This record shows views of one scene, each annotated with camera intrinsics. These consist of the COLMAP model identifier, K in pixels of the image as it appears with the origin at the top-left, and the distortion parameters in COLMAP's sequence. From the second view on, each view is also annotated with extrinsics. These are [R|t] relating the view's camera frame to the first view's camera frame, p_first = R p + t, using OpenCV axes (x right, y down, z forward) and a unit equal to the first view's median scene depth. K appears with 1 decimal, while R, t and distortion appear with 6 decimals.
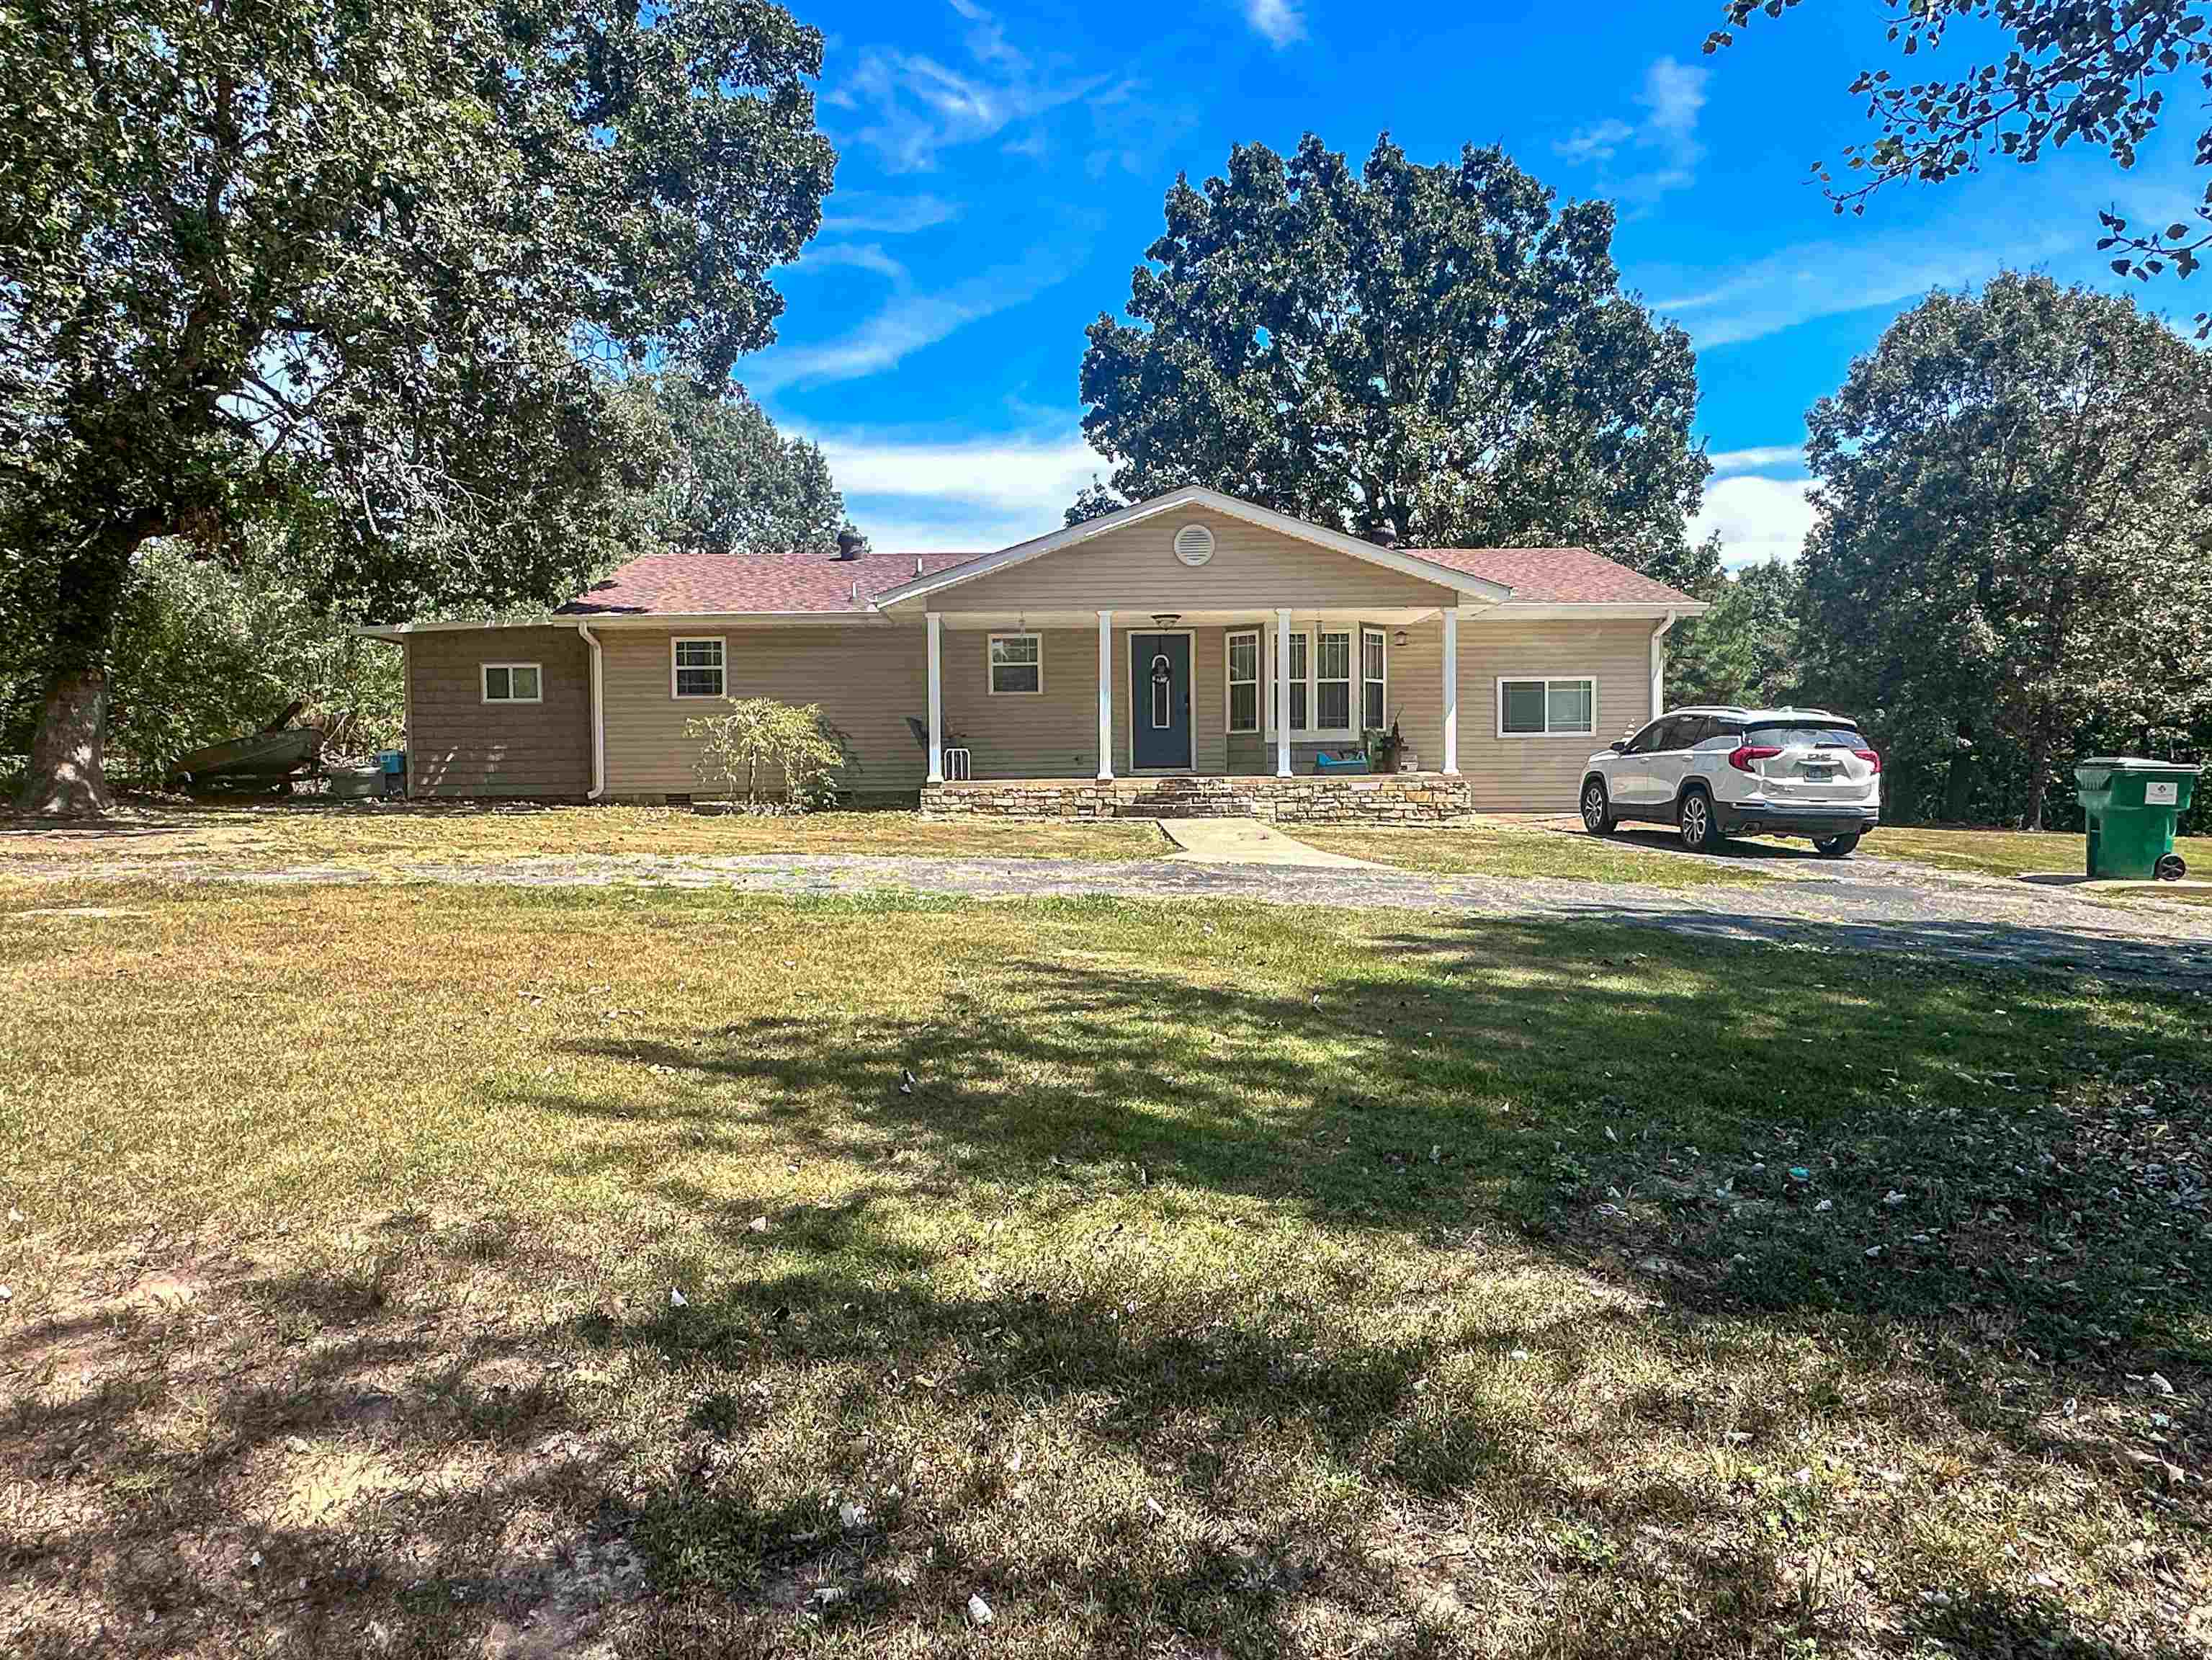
lens RADIAL K [[1373.1, 0, 1103.7], [0, 1373.1, 825.7], [0, 0, 1]] dist [-0.036590, 0.011000]
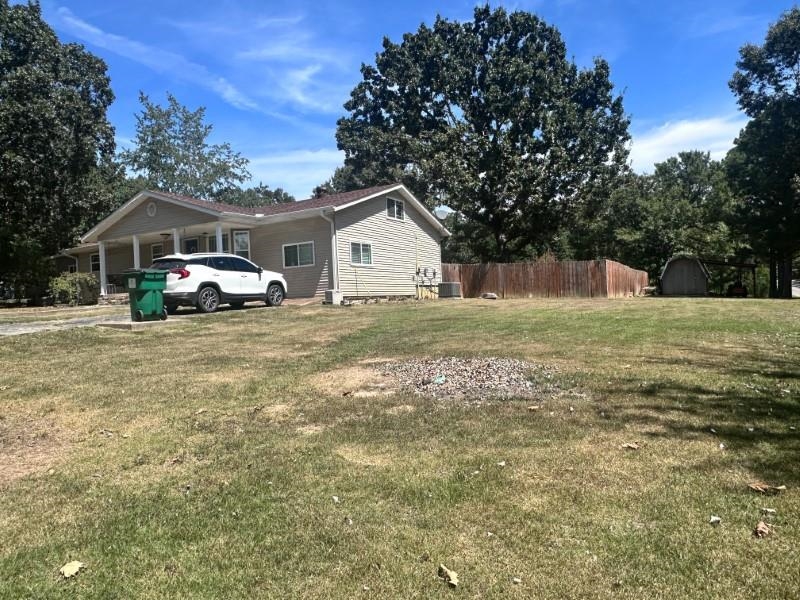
lens RADIAL K [[543.4, 0, 397.3], [0, 543.4, 297.8], [0, 0, 1]] dist [0.006758, -0.015776]
pose [[0.848178, -0.030933, -0.528807, 1.048021], [0.016775, 0.999361, -0.031552, 0.025468], [0.529446, 0.017891, 0.848155, 0.277519]]
